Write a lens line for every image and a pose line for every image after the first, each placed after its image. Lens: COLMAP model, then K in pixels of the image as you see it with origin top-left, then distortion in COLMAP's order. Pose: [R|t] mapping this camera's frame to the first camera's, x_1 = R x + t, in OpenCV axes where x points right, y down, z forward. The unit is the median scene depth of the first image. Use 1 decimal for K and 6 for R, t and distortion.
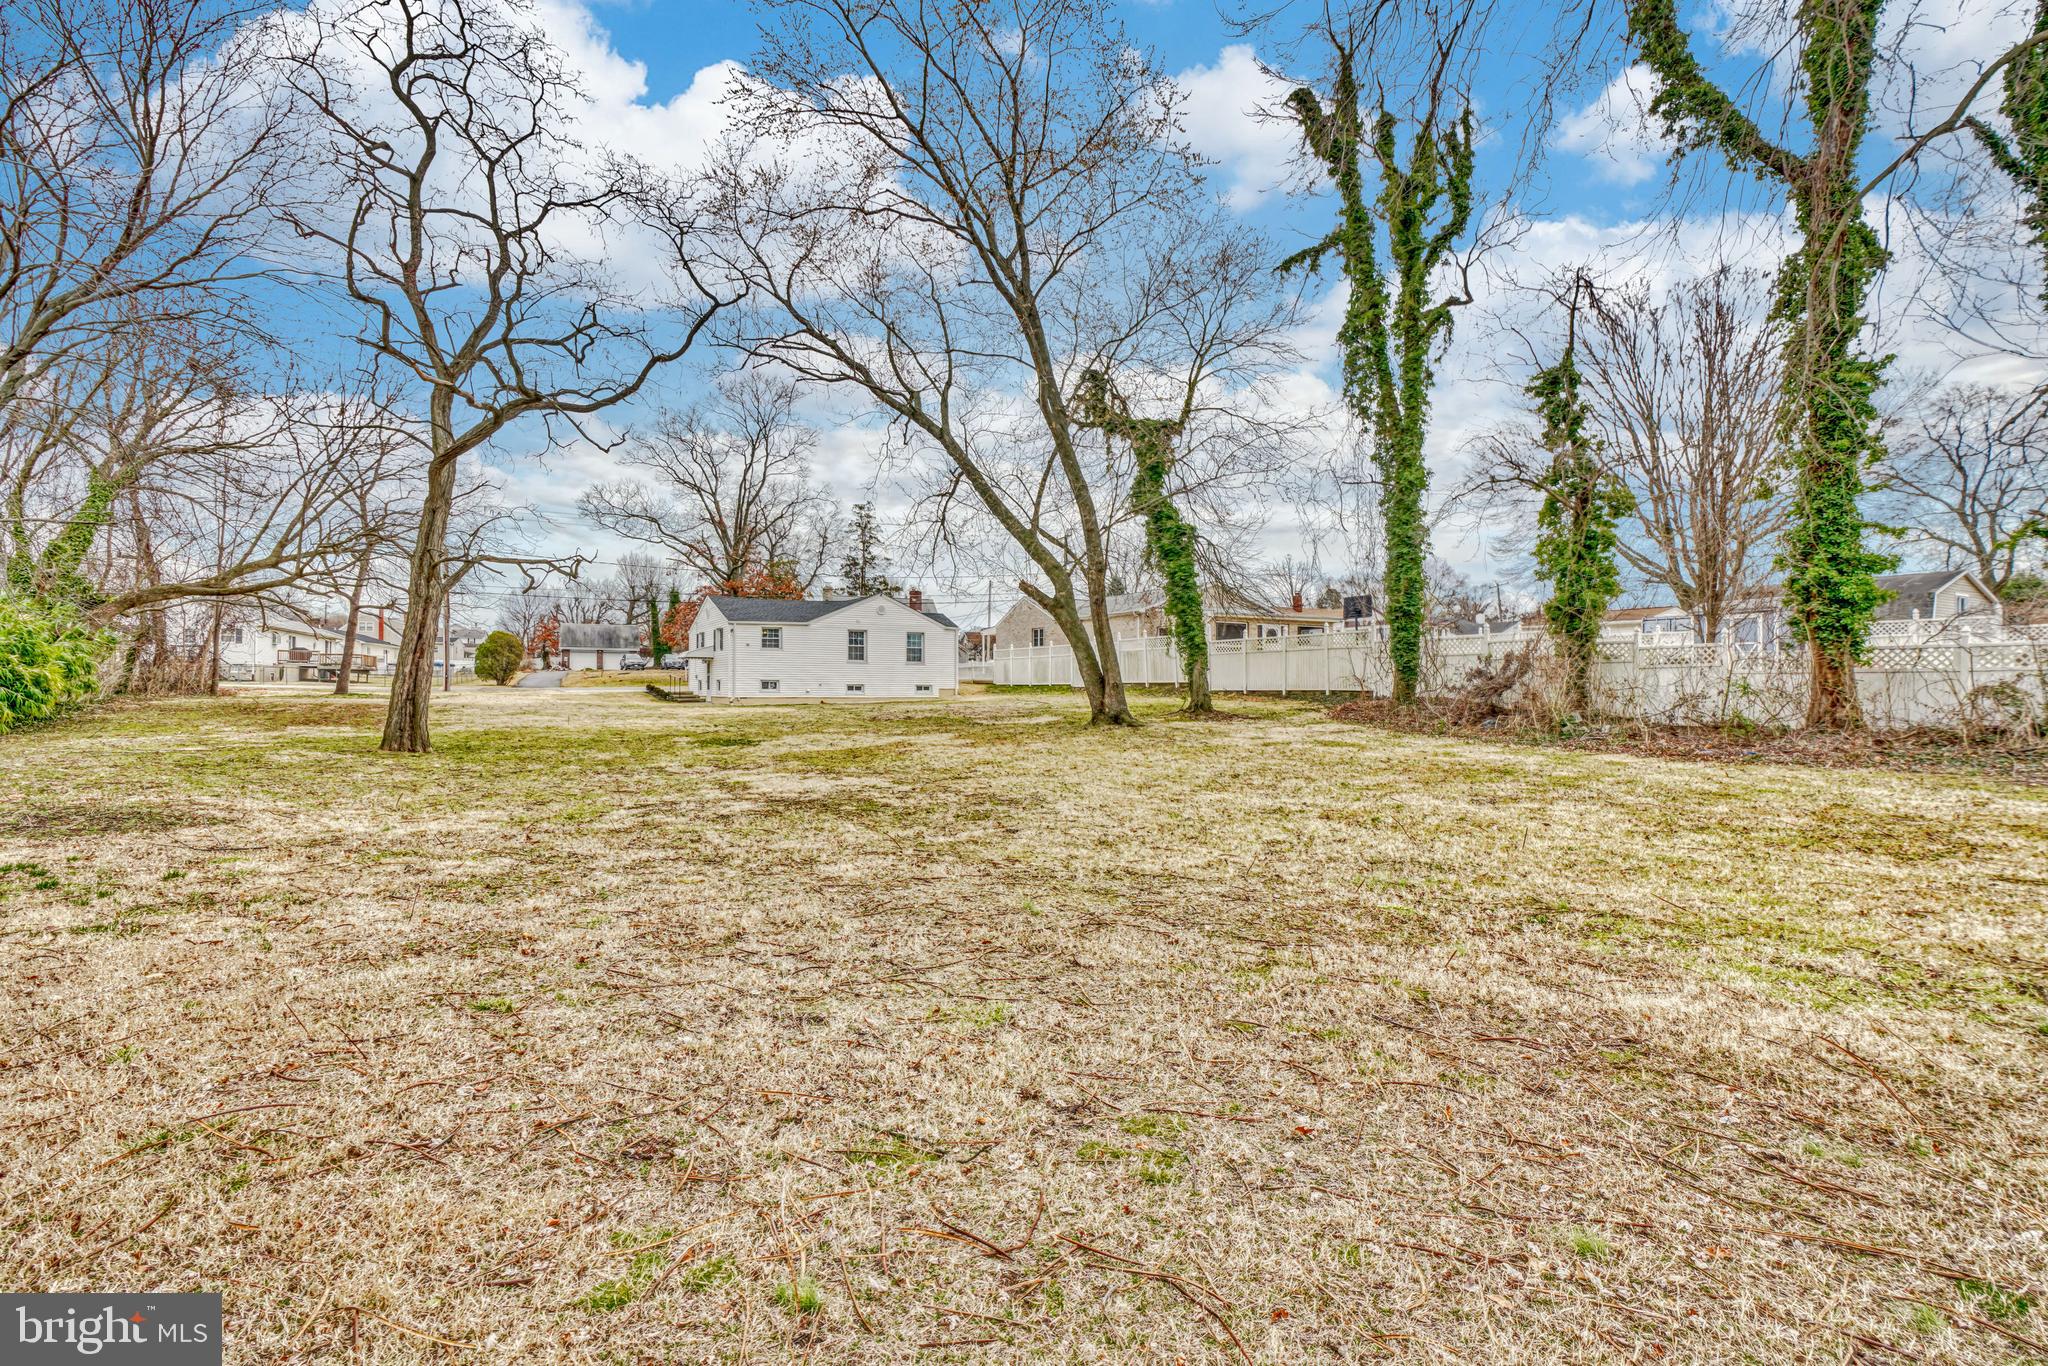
lens RADIAL K [[930.5, 0, 1011.4], [0, 930.5, 703.1], [0, 0, 1]] dist [0.002569, 0.000352]
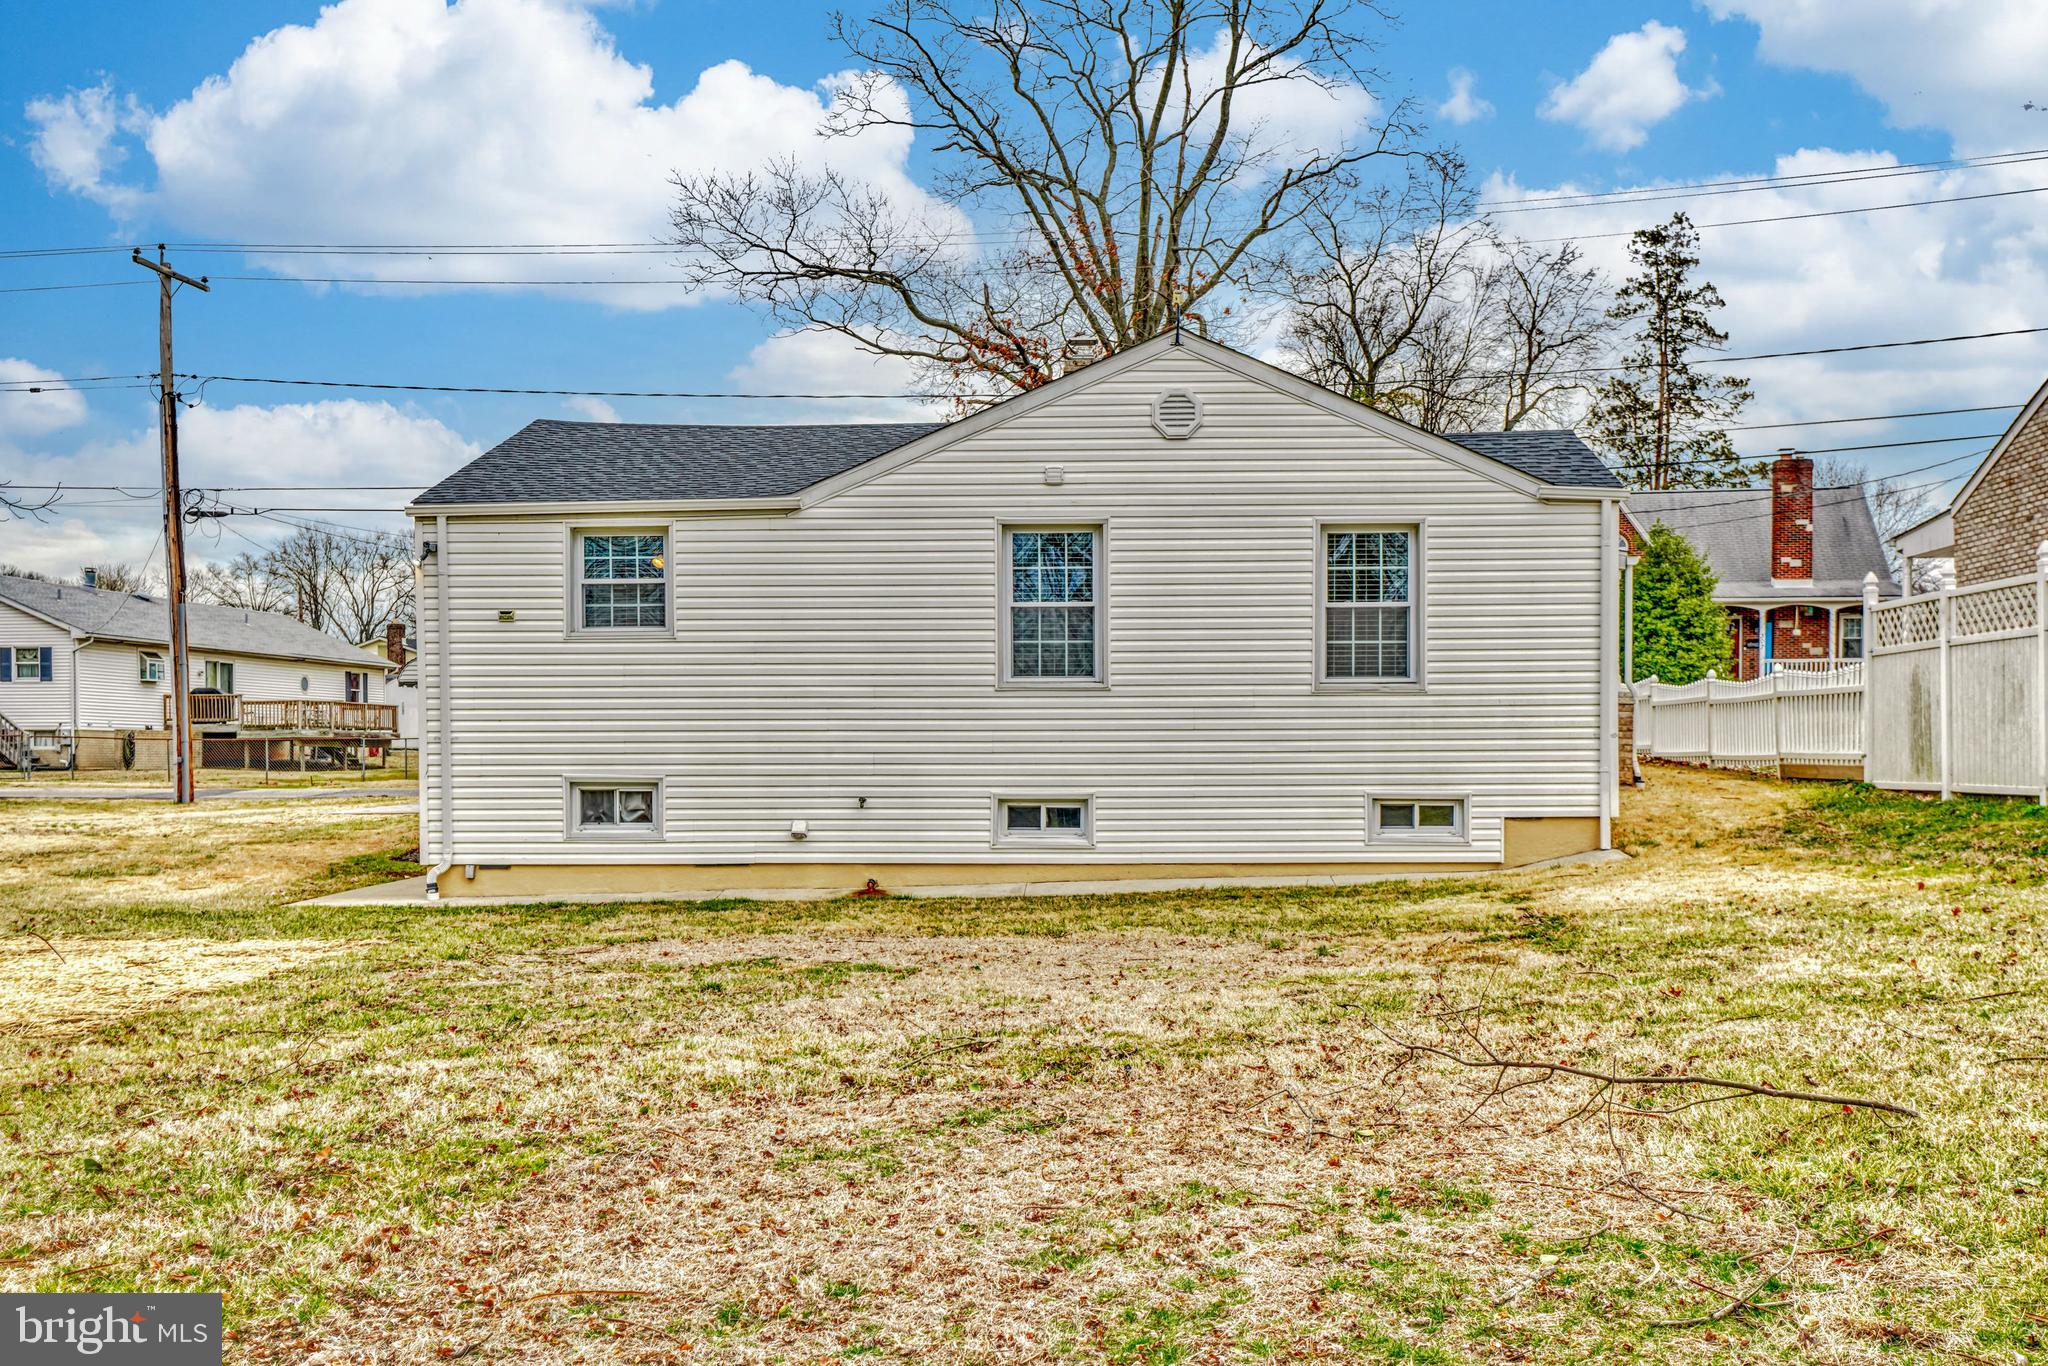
lens RADIAL K [[2076.4, 0, 1022.0], [0, 2076.4, 826.1], [0, 0, 1]] dist [0.009732, 0.006446]
pose [[0.866924, 0.008353, -0.498371, 0.043871], [0.000026, 0.999859, 0.016804, -0.018869], [0.498441, -0.014581, 0.866801, 0.535955]]
